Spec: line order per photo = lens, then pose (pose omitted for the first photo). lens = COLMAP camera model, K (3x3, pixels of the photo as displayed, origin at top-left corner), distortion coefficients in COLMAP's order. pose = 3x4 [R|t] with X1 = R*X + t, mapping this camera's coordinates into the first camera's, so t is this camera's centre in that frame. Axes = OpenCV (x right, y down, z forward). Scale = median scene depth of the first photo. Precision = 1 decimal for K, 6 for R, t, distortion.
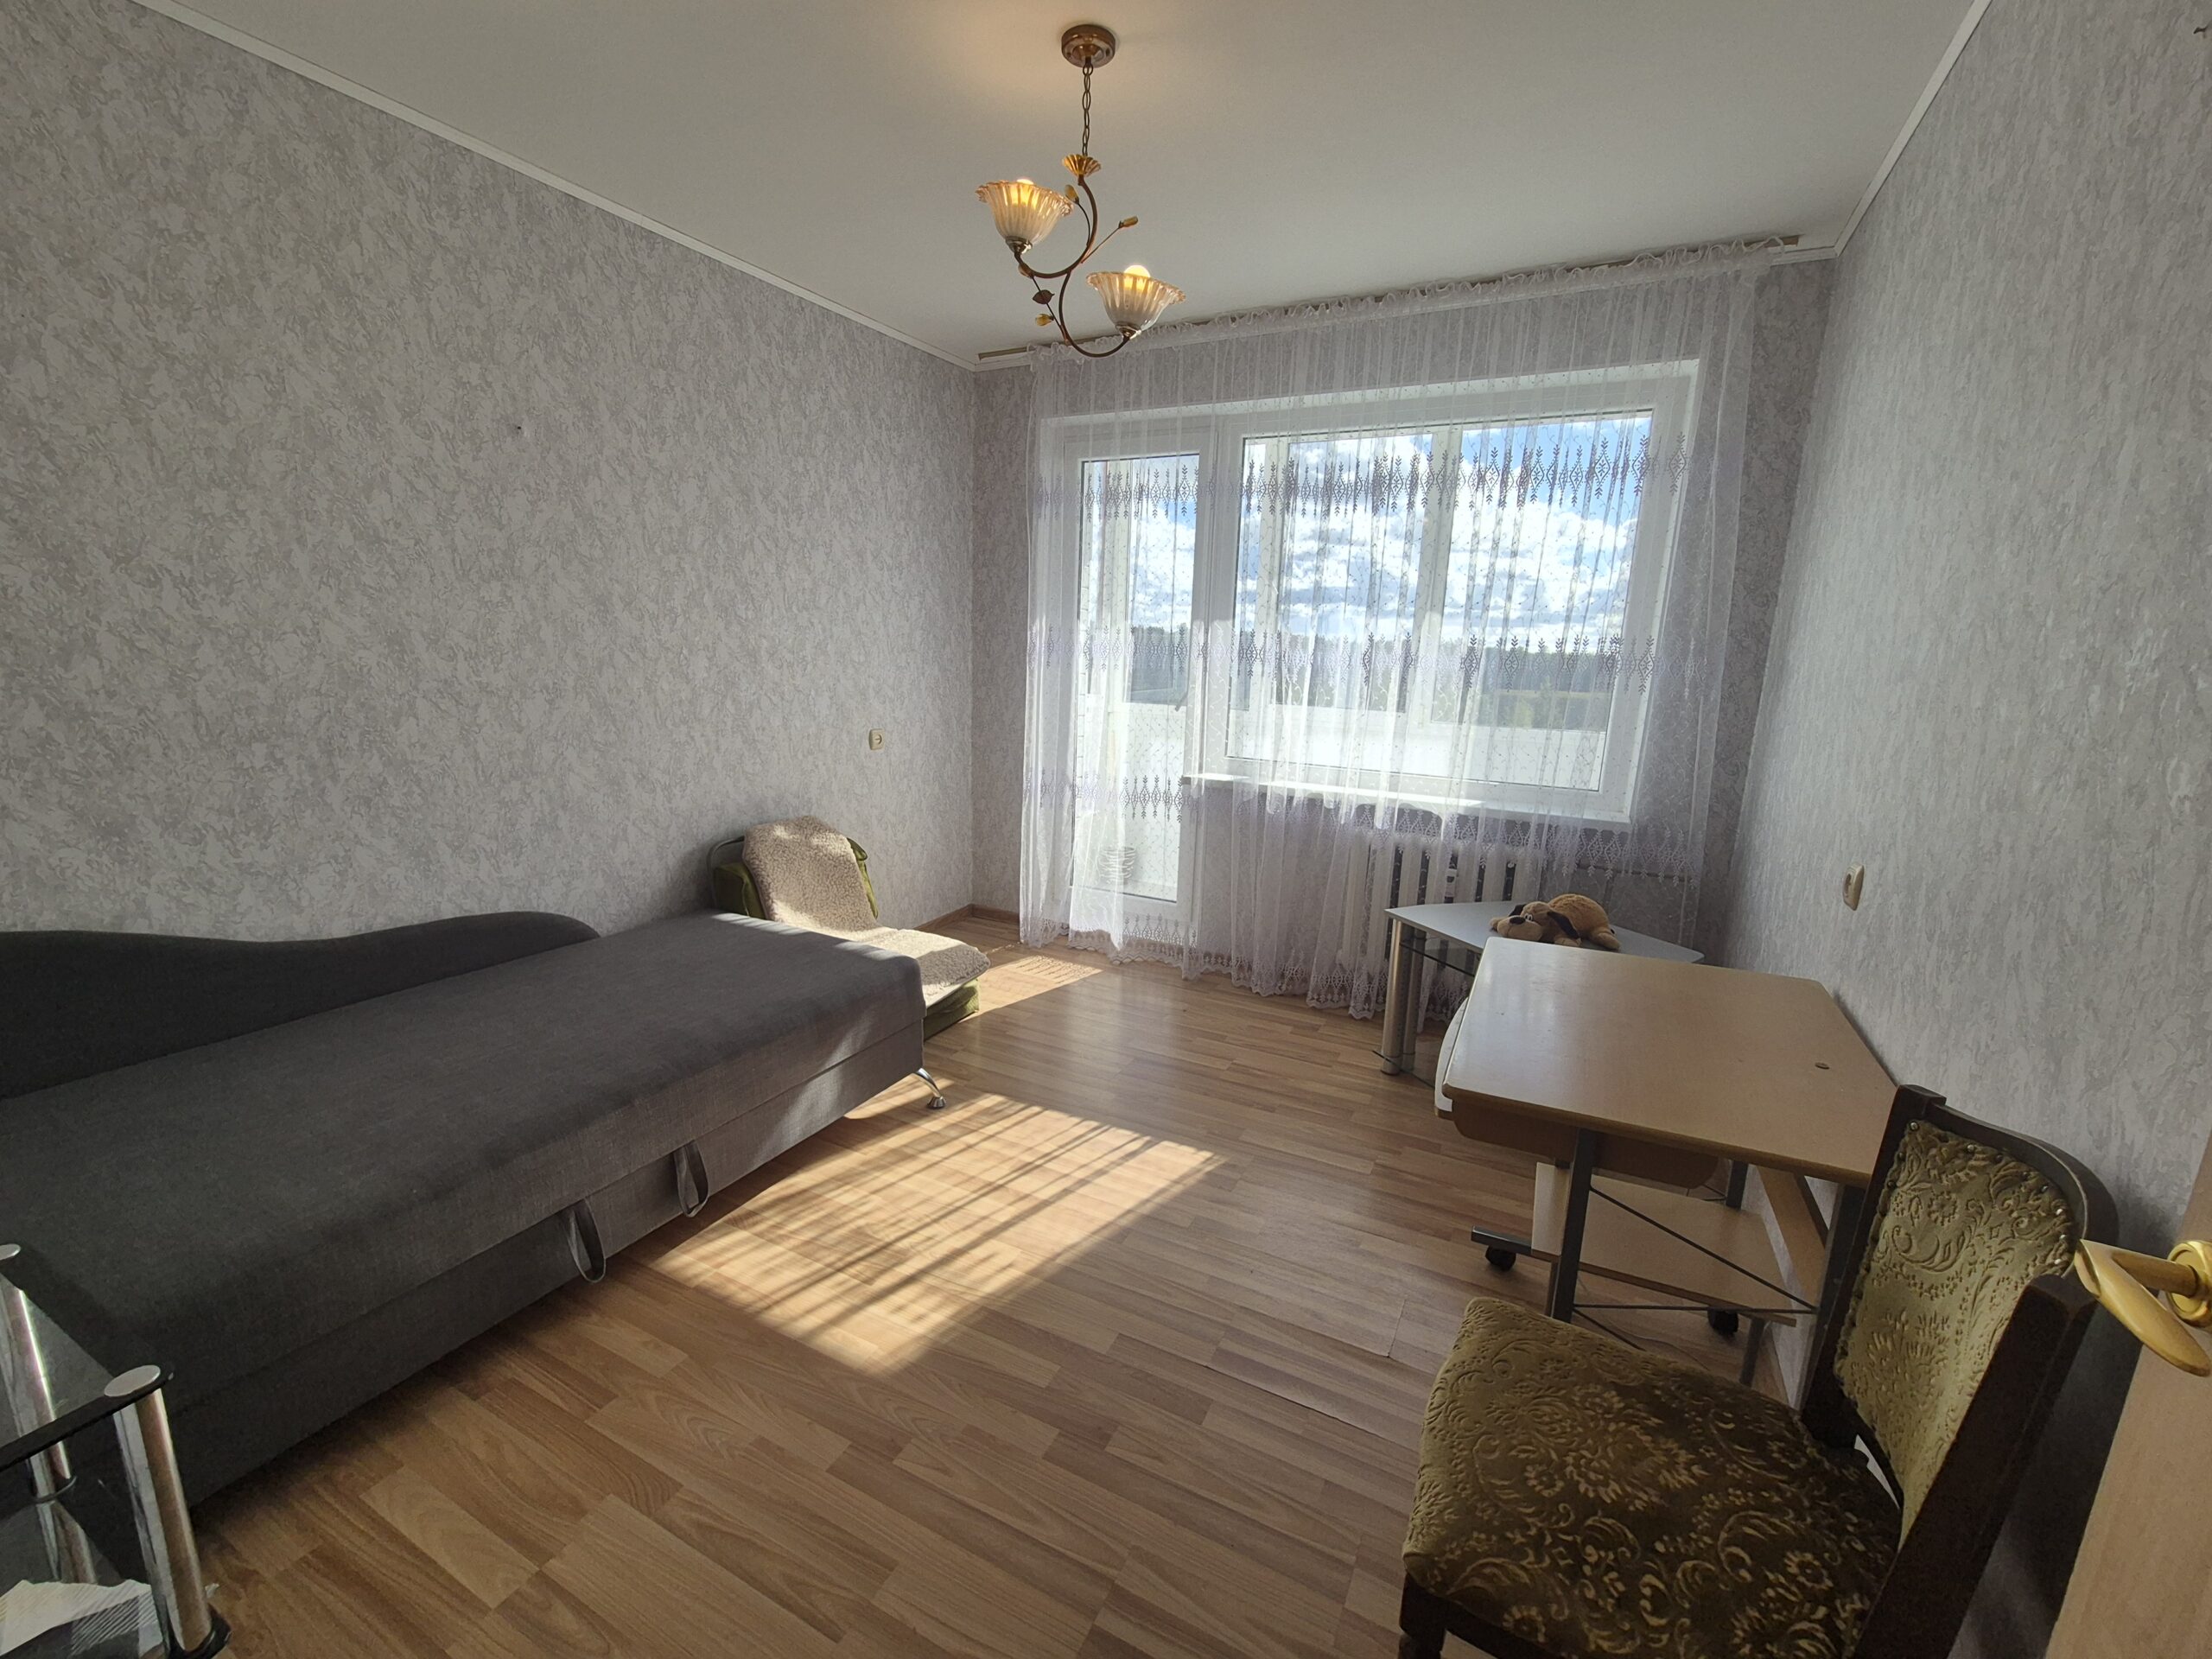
lens RADIAL K [[909.7, 0, 1110.3], [0, 909.7, 835.2], [0, 0, 1]] dist [-0.000324, 0.000042]
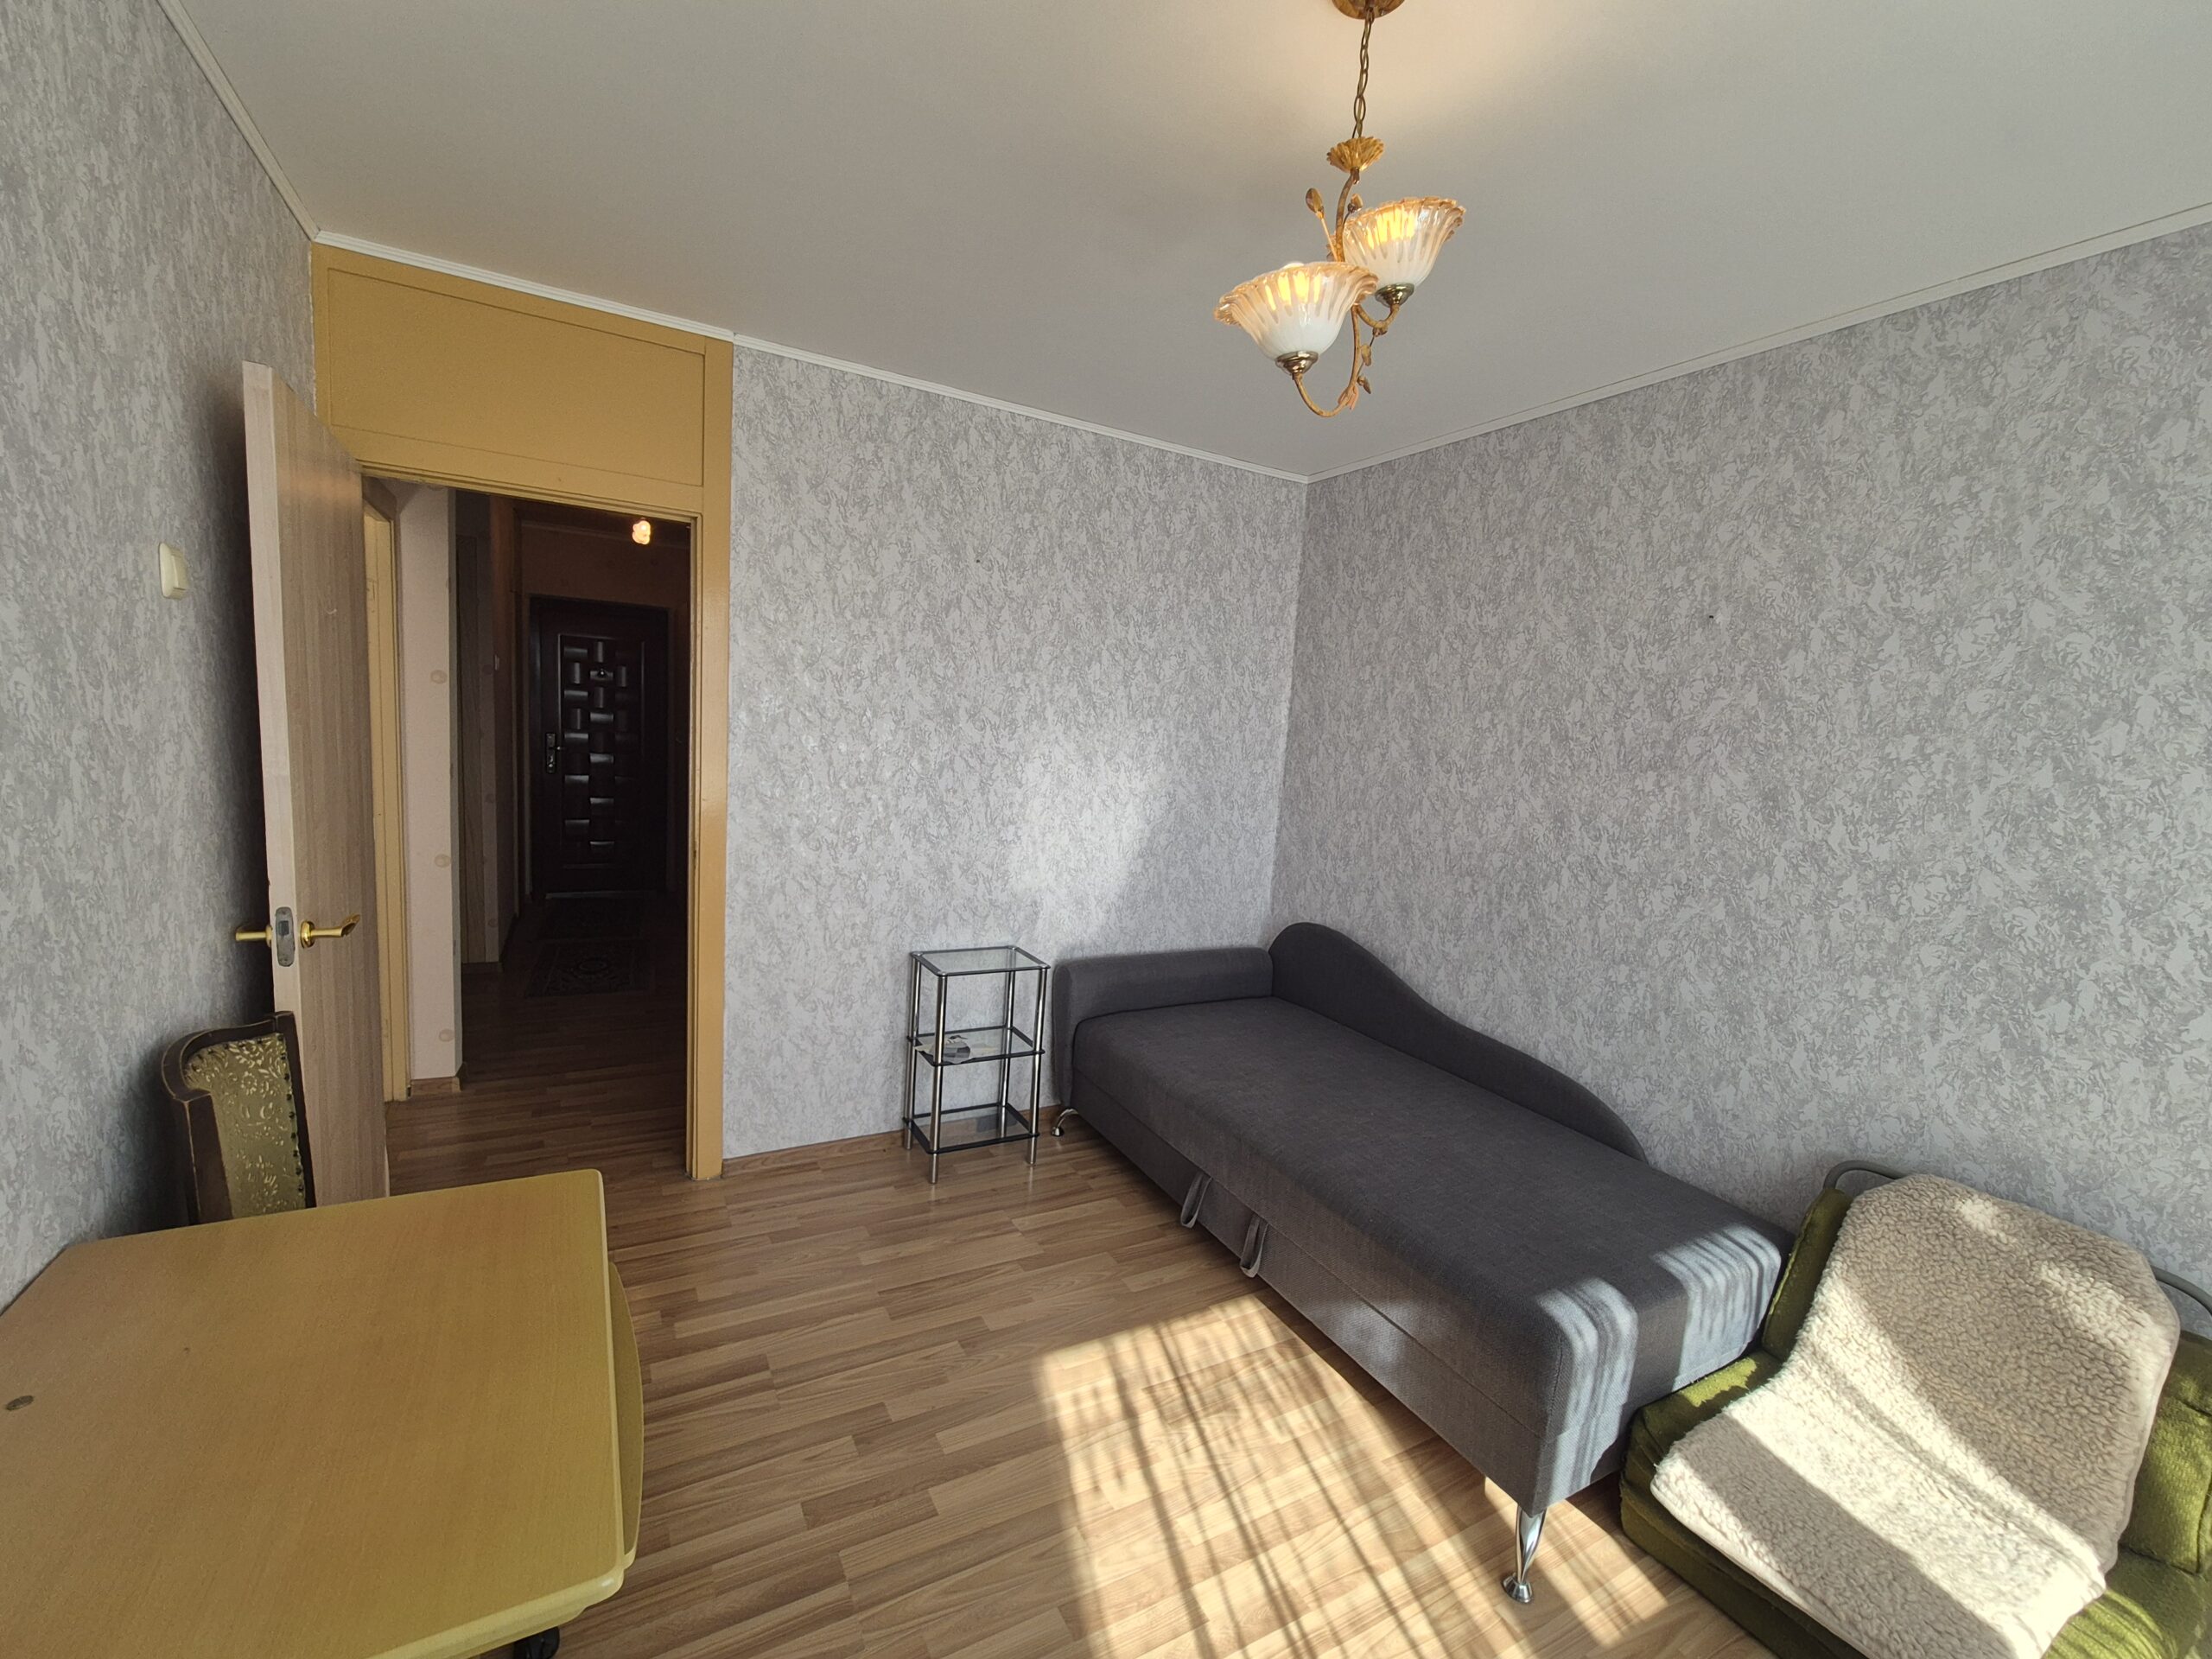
lens RADIAL K [[909.7, 0, 1100.9], [0, 909.7, 843.5], [0, 0, 1]] dist [-0.000324, 0.000042]
pose [[-0.548735, 0.042645, -0.834908, 0.559072], [-0.252726, 0.943508, 0.214294, -0.290550], [0.796881, 0.328594, -0.506959, 1.149783]]
